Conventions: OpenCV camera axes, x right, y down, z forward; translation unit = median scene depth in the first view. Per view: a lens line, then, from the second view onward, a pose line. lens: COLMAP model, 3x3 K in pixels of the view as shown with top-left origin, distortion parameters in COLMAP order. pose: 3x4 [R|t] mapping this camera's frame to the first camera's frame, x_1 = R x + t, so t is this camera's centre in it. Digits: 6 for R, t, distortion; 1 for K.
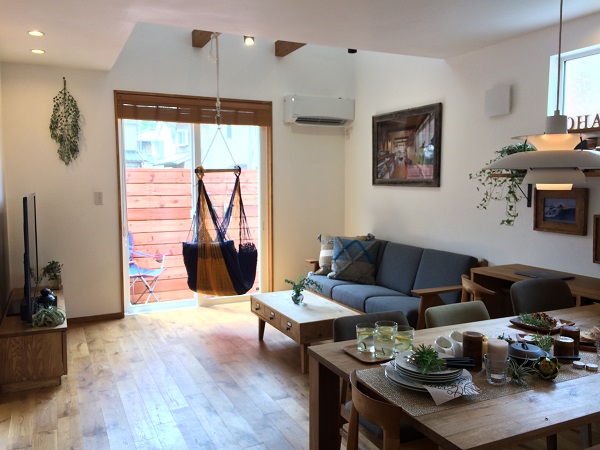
lens RADIAL K [[514.1, 0, 300.5], [0, 514.1, 228.8], [0, 0, 1]] dist [0.045063, -0.002021]
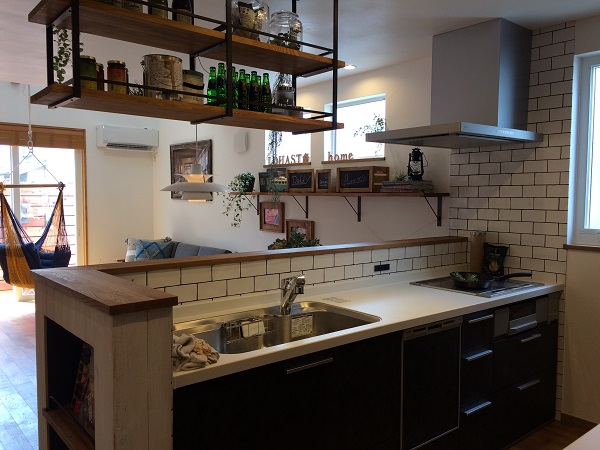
lens RADIAL K [[514.1, 0, 300.5], [0, 514.1, 228.8], [0, 0, 1]] dist [0.045063, -0.002021]
pose [[0.968143, -0.008078, 0.250268, 0.135567], [0.014315, 0.999630, -0.023110, 0.023764], [-0.249989, 0.025957, 0.967901, -0.321026]]
